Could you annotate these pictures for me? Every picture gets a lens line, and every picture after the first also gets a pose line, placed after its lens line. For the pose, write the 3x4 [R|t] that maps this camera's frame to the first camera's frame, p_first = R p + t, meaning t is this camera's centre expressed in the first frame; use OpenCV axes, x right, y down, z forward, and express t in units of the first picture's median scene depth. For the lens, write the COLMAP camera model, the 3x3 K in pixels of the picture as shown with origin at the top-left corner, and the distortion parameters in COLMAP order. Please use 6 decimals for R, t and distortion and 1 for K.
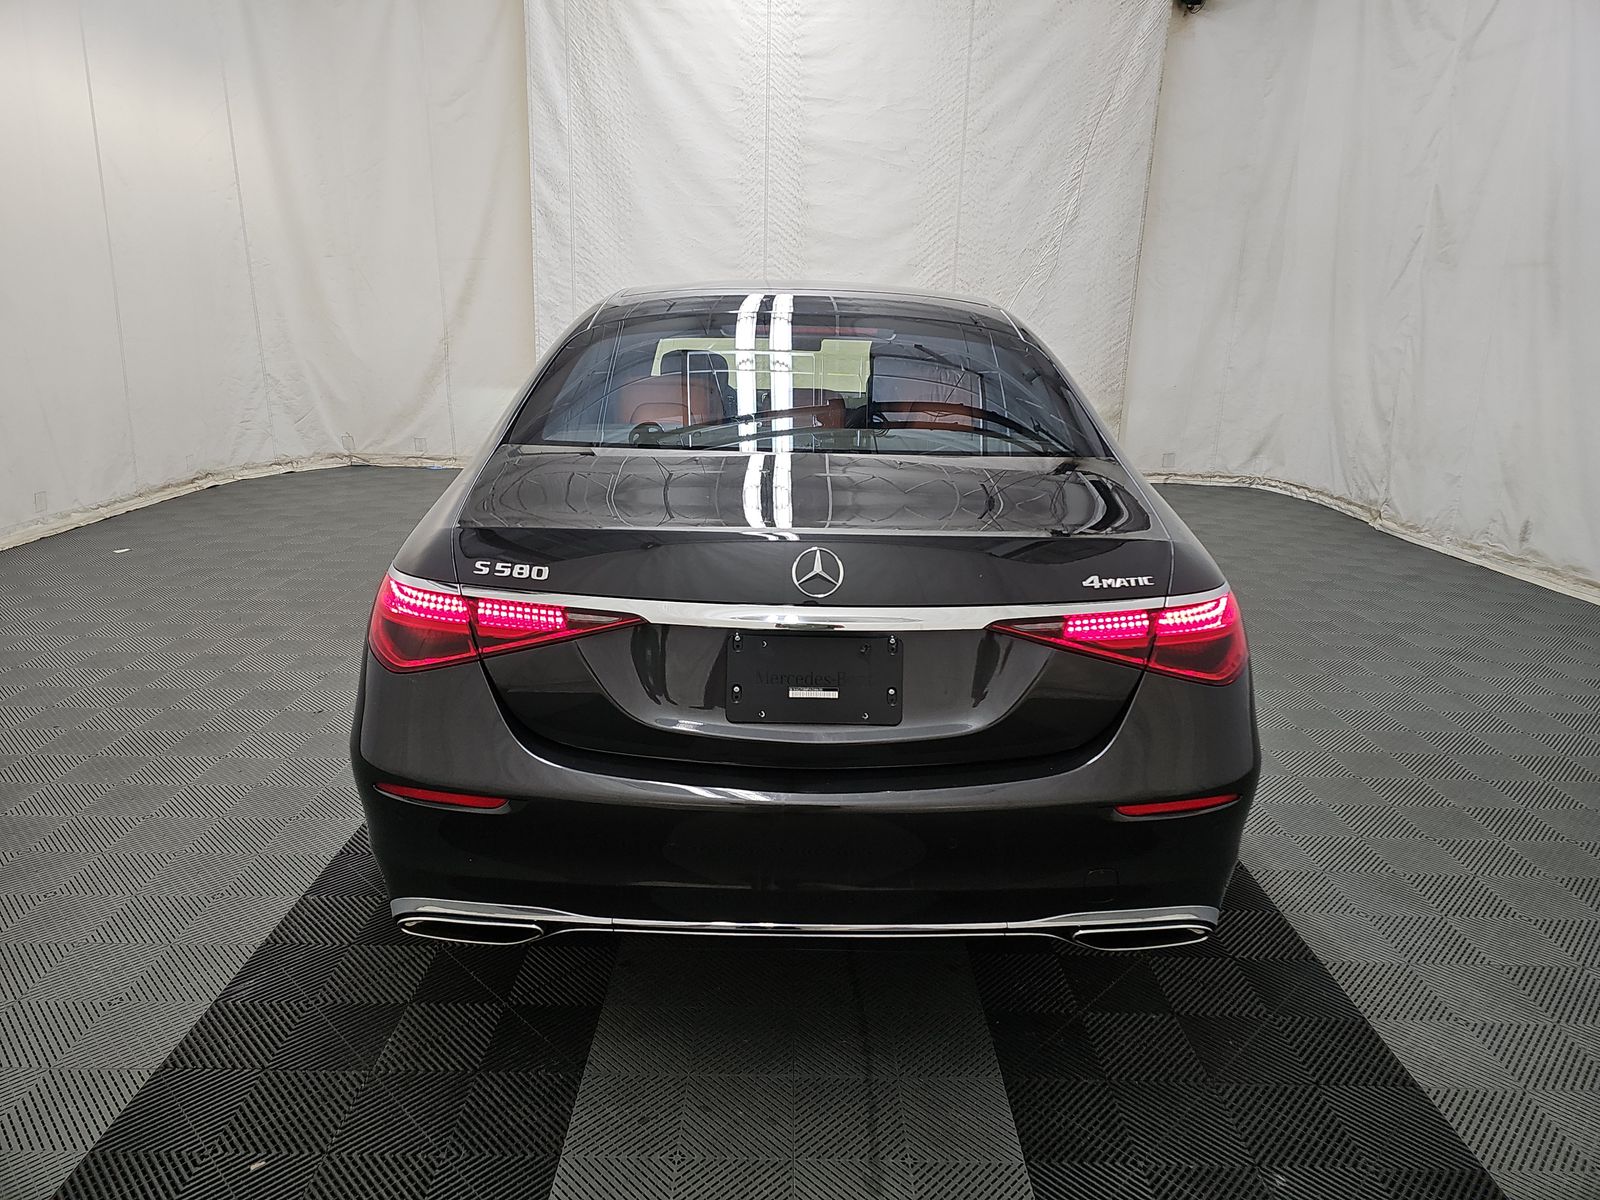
lens RADIAL K [[1066.2, 0, 812.1], [0, 1066.2, 600.7], [0, 0, 1]] dist [0.066959, -0.052195]
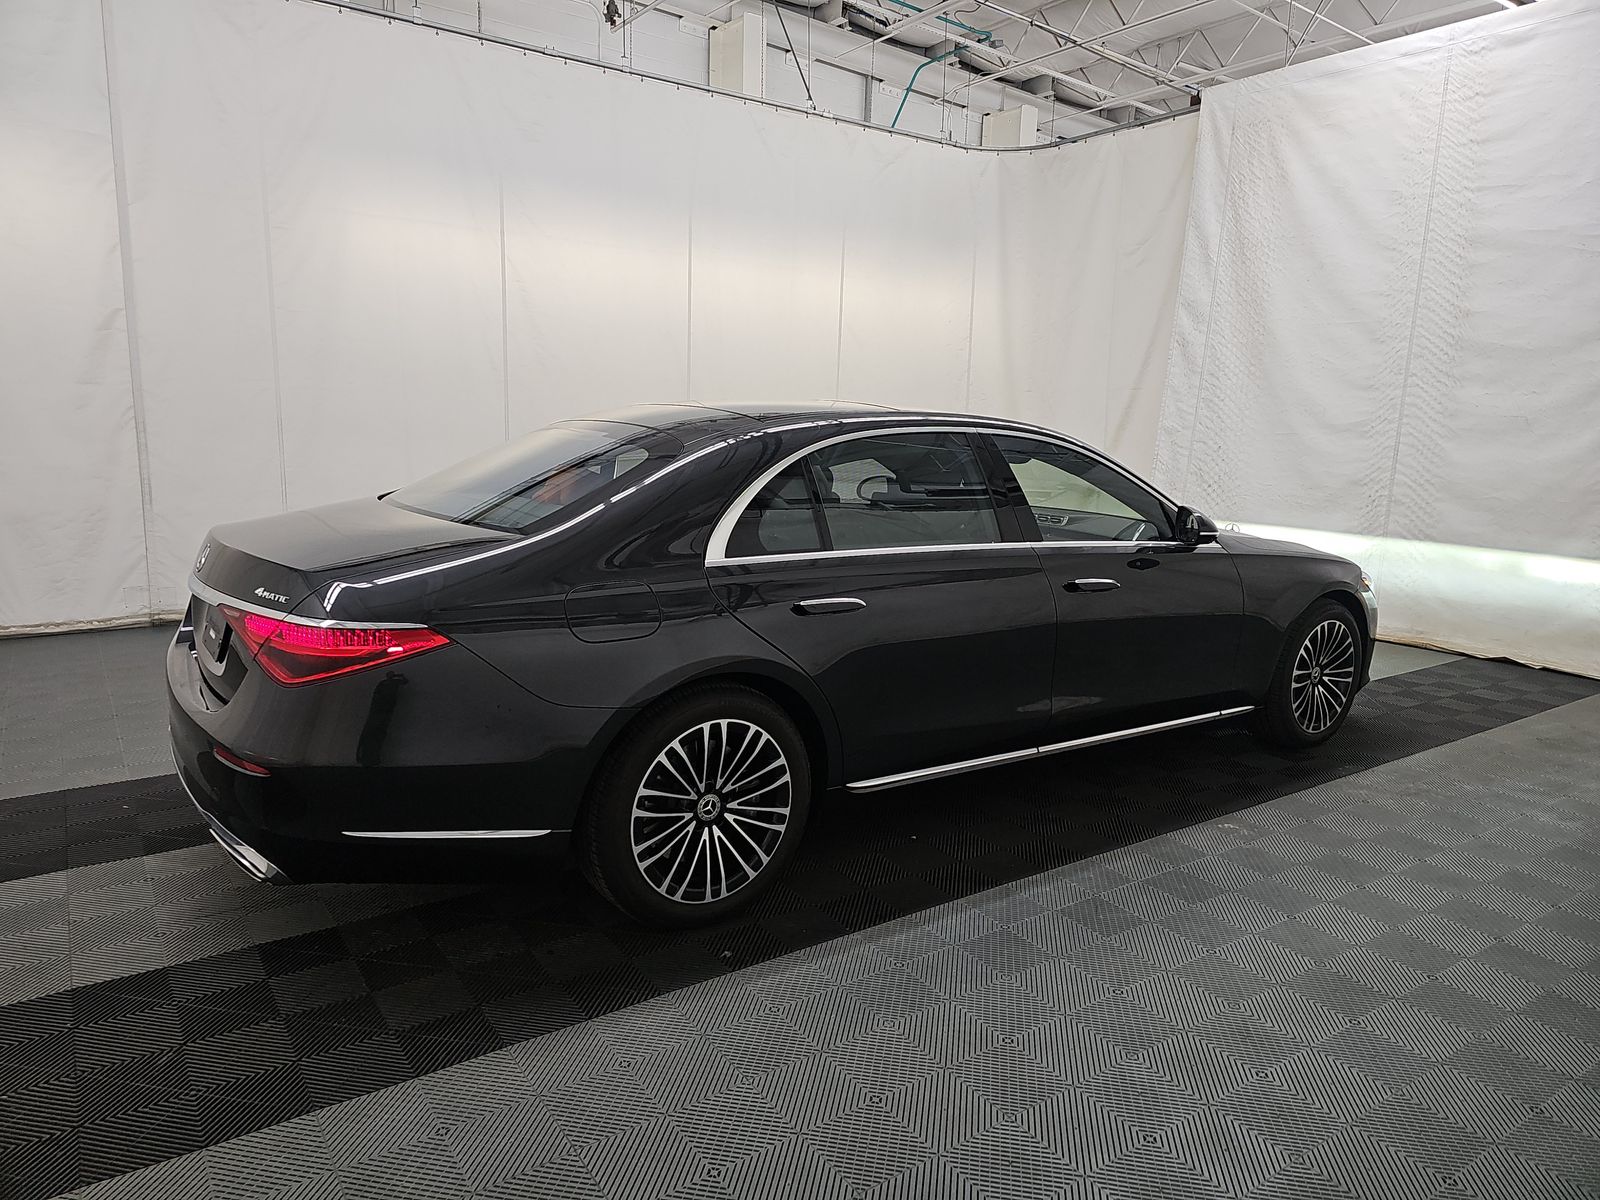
lens RADIAL K [[1075.2, 0, 794.1], [0, 1075.2, 597.2], [0, 0, 1]] dist [0.069350, -0.046971]
pose [[0.568795, 0.135809, -0.811189, 0.419438], [-0.232401, 0.972620, -0.000120, -0.040046], [0.788963, 0.188590, 0.584783, 0.153428]]
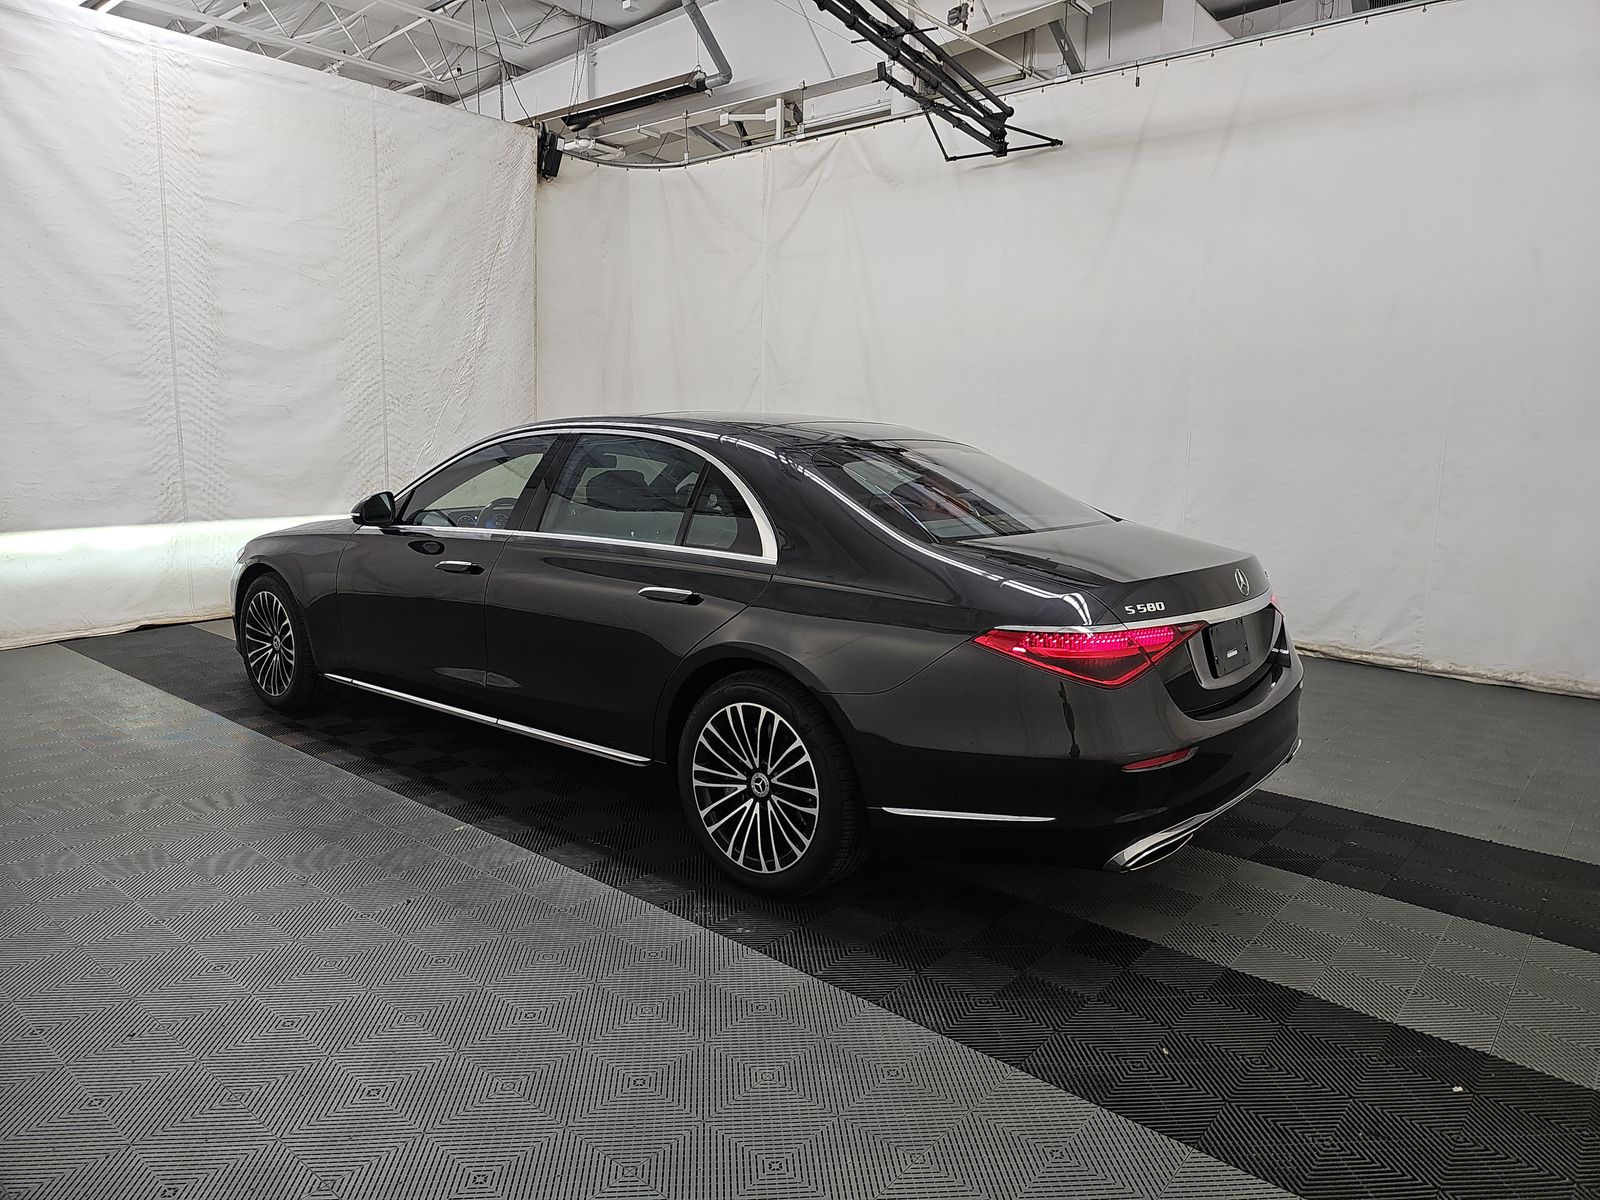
lens RADIAL K [[1075.2, 0, 794.1], [0, 1075.2, 597.2], [0, 0, 1]] dist [0.069350, -0.046971]
pose [[0.663592, -0.123526, 0.737826, -0.402000], [0.195448, 0.980645, -0.011605, -0.028326], [-0.722112, 0.151907, 0.674891, 0.069303]]
